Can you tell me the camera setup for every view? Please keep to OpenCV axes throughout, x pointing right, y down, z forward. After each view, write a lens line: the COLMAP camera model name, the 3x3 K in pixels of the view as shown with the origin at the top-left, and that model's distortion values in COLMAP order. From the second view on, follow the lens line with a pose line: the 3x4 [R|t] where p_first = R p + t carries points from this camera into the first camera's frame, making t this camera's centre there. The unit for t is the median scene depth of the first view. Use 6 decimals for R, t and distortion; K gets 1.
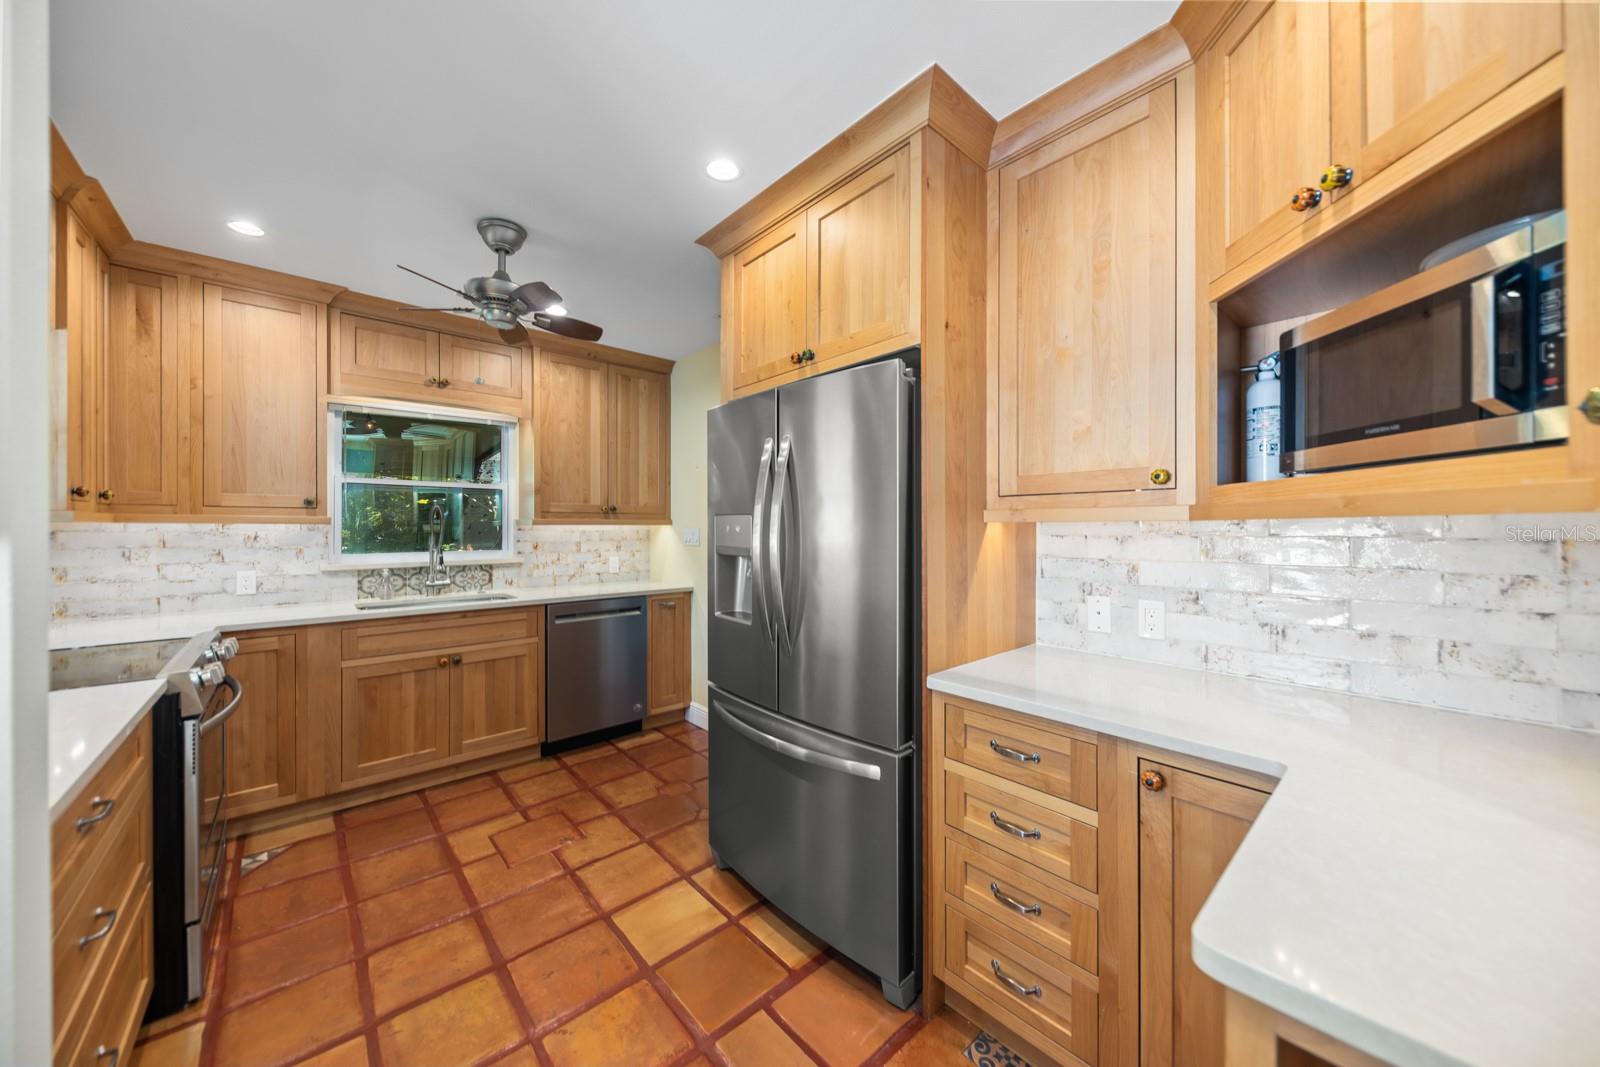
lens RADIAL K [[550.5, 0, 806.0], [0, 550.5, 527.2], [0, 0, 1]] dist [-0.000631, -0.000836]
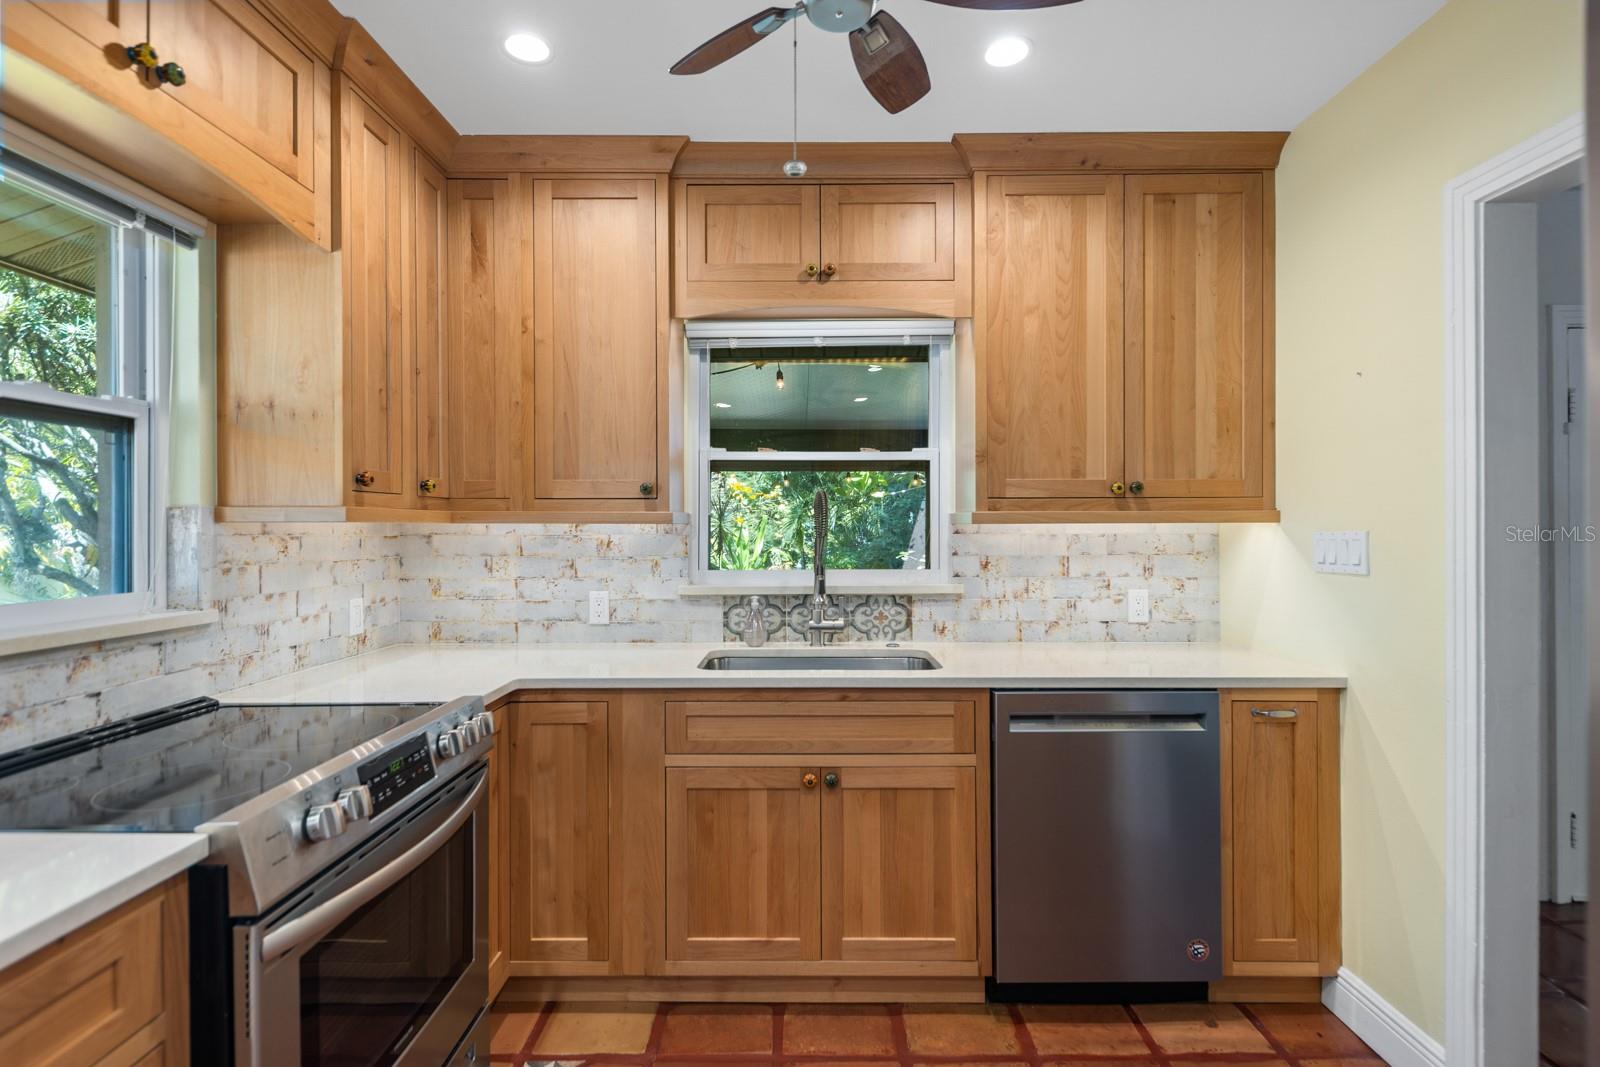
lens RADIAL K [[784.1, 0, 800.5], [0, 784.1, 525.4], [0, 0, 1]] dist [0.012432, -0.002535]
pose [[0.735928, -0.004048, -0.677047, -0.139040], [0.002189, 0.999991, -0.003599, 0.000103], [0.677056, 0.001167, 0.735931, 0.405060]]
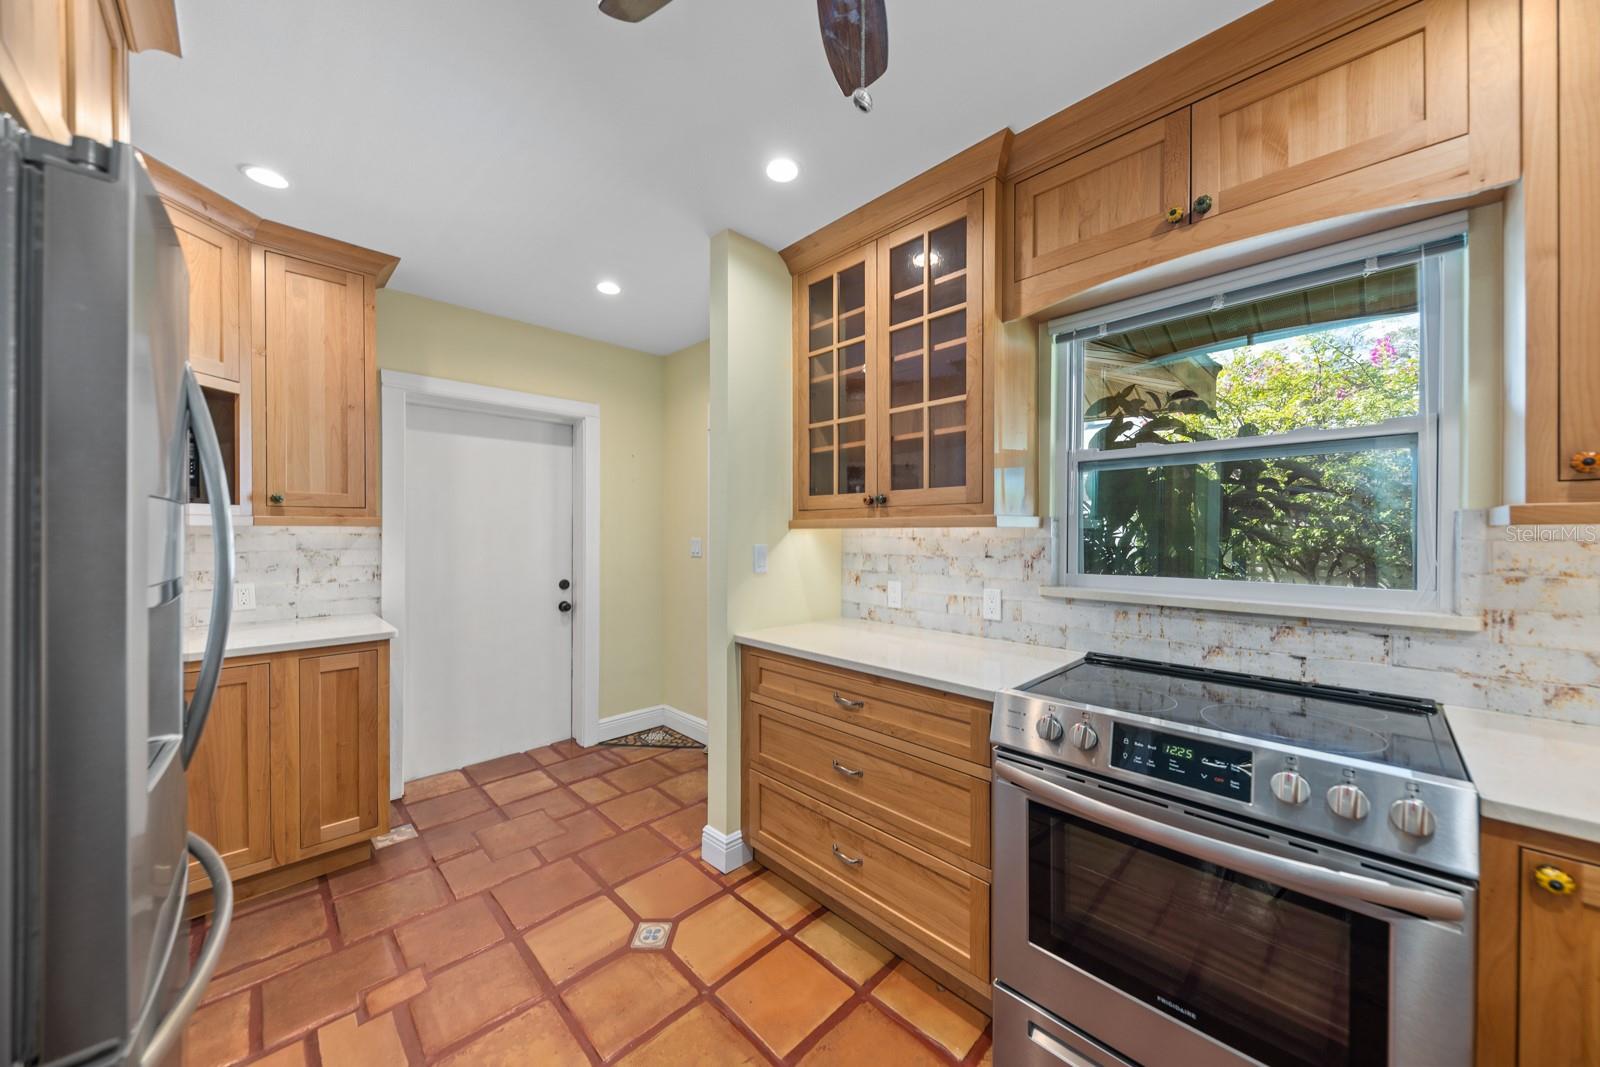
lens RADIAL K [[550.5, 0, 803.7], [0, 550.5, 534.8], [0, 0, 1]] dist [-0.000631, -0.000836]
pose [[-0.999590, -0.005543, -0.028074, -0.669823], [-0.005607, 0.999982, 0.002208, 0.006369], [0.028061, 0.002364, -0.999603, 1.542279]]
